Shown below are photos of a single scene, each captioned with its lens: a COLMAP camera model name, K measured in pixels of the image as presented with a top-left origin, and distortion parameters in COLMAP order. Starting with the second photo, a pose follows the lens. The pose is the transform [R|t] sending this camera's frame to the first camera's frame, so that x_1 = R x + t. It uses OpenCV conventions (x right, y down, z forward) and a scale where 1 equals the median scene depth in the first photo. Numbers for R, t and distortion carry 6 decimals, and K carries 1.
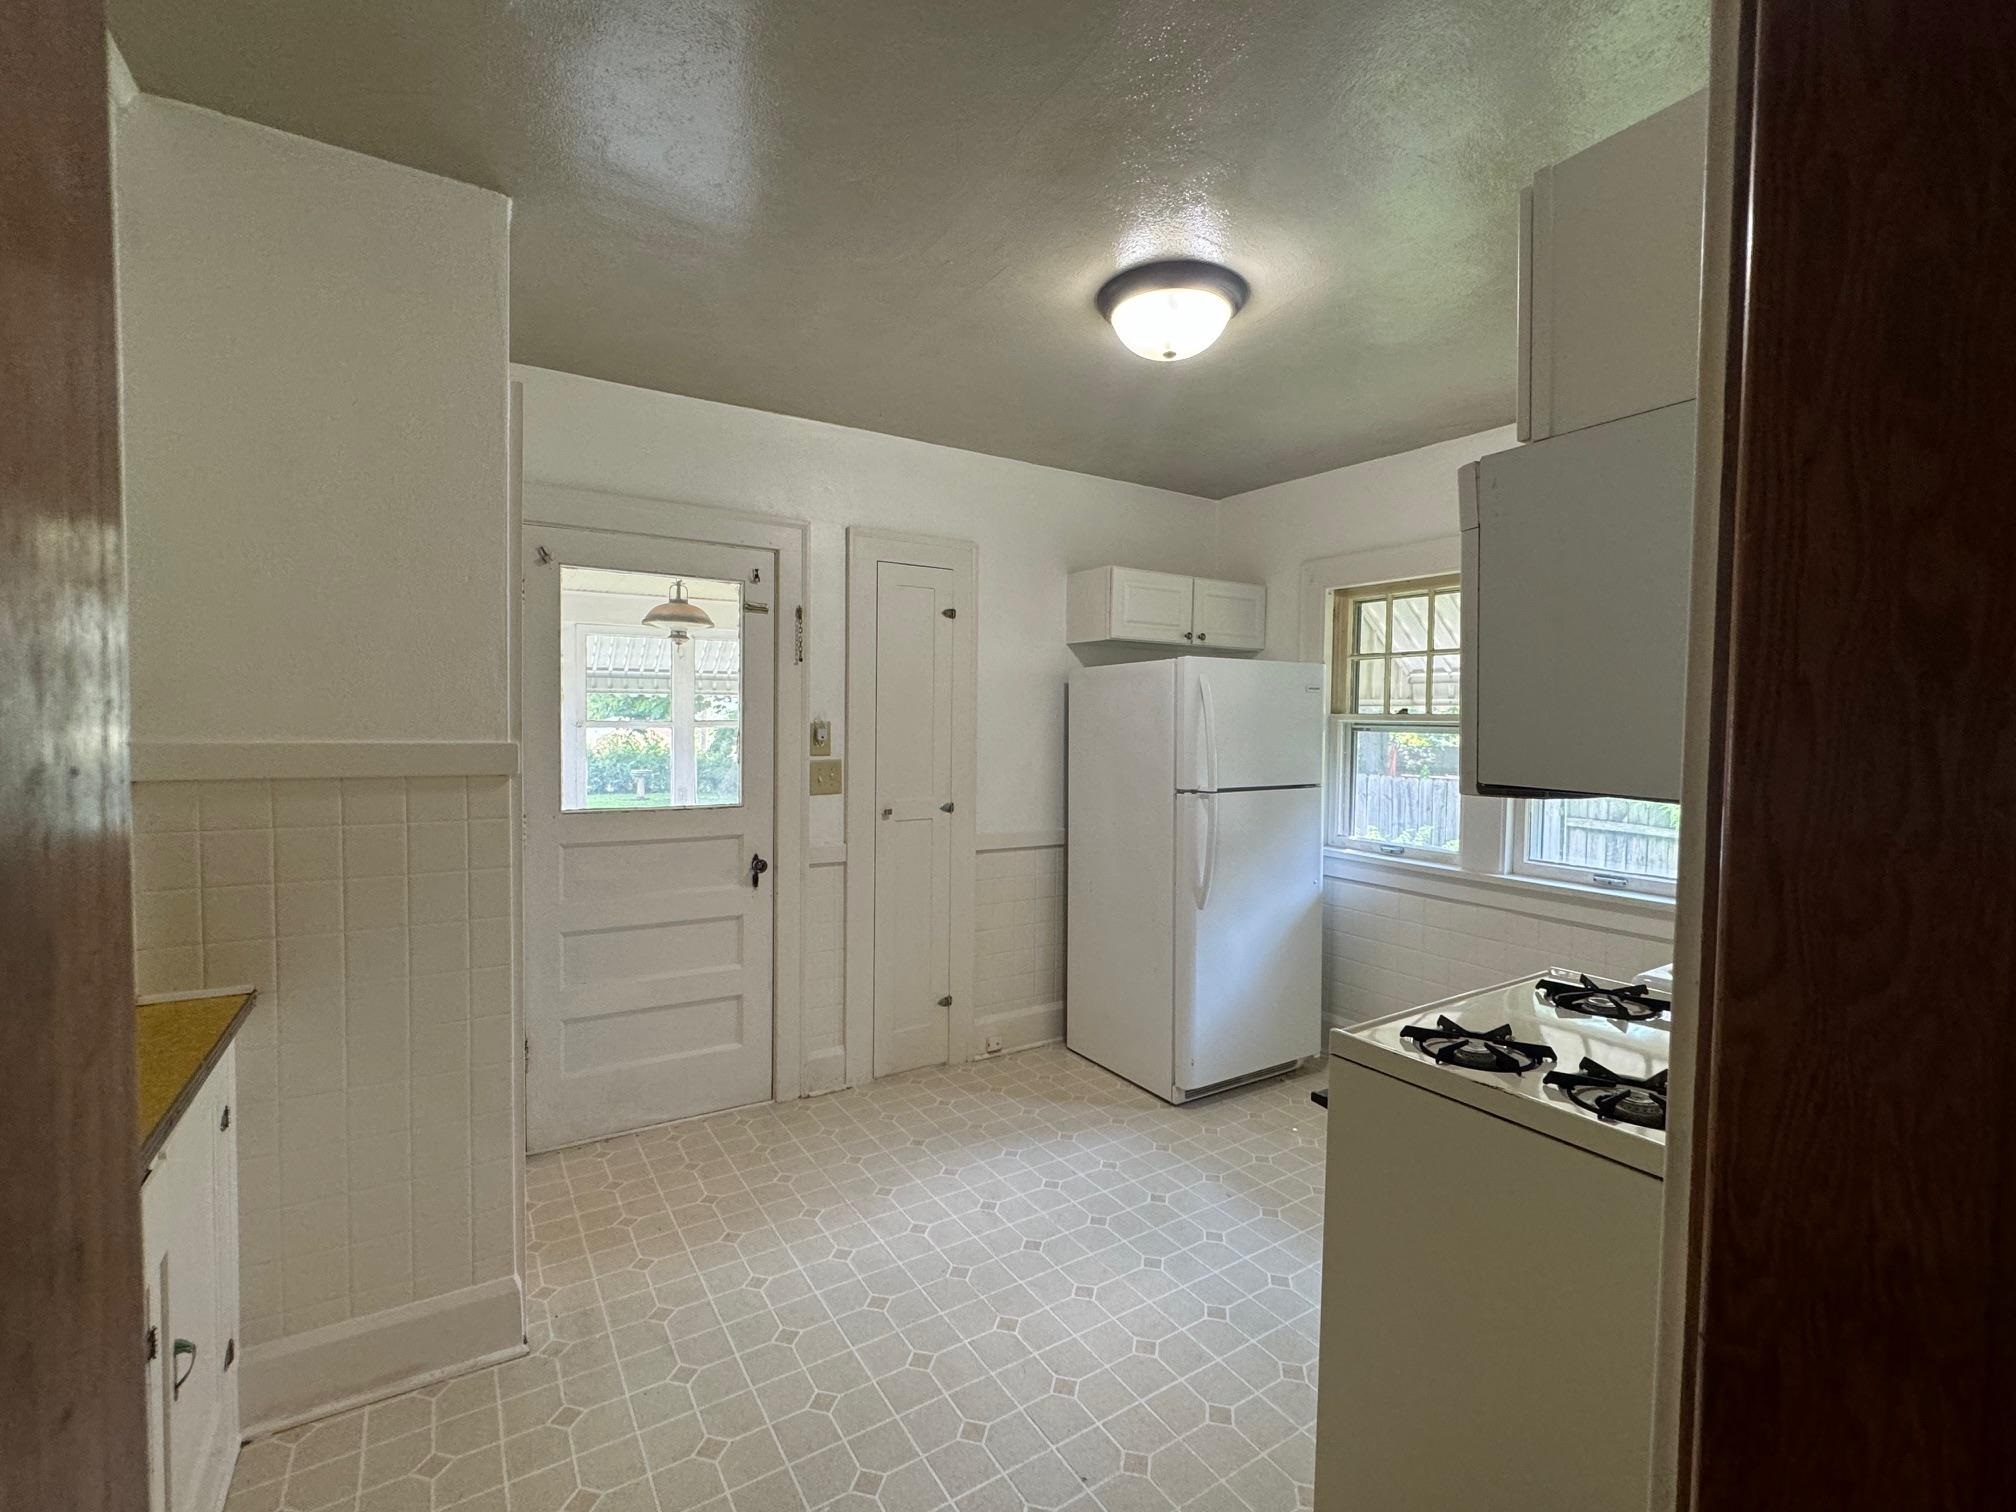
lens RADIAL K [[886.0, 0, 1007.5], [0, 886.0, 753.8], [0, 0, 1]] dist [-0.002936, -0.000318]
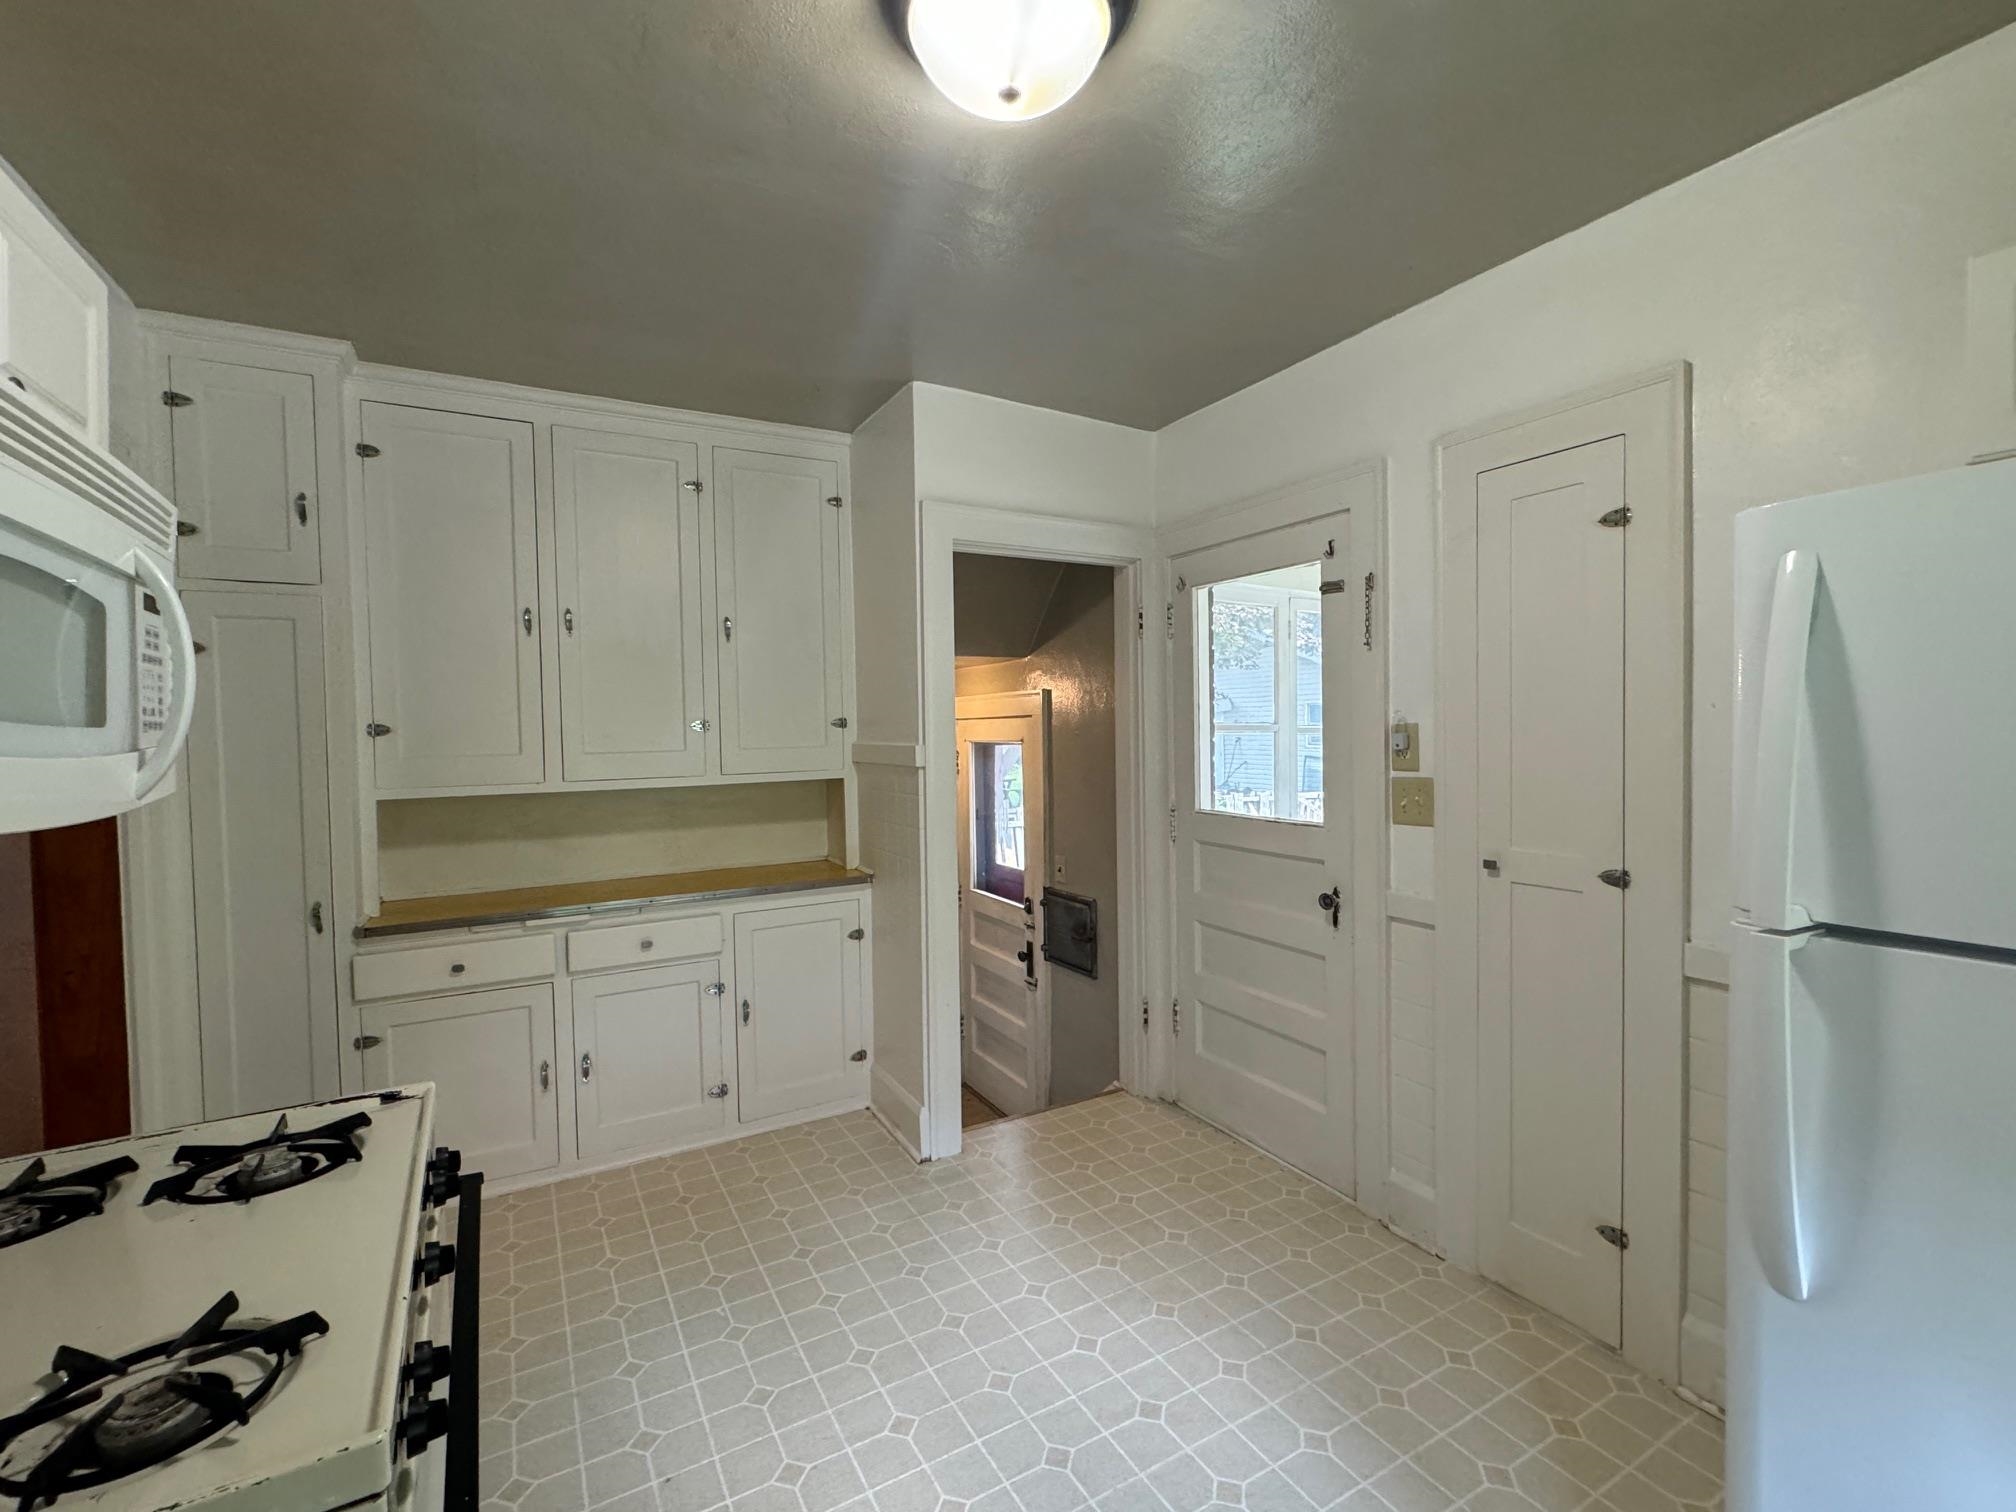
lens RADIAL K [[886.0, 0, 1005.6], [0, 886.0, 752.3], [0, 0, 1]] dist [-0.002936, -0.000318]
pose [[-0.056546, 0.015445, -0.998281, 0.554291], [-0.023404, 0.999585, 0.016791, -0.018102], [0.998126, 0.024313, -0.056162, 0.743882]]
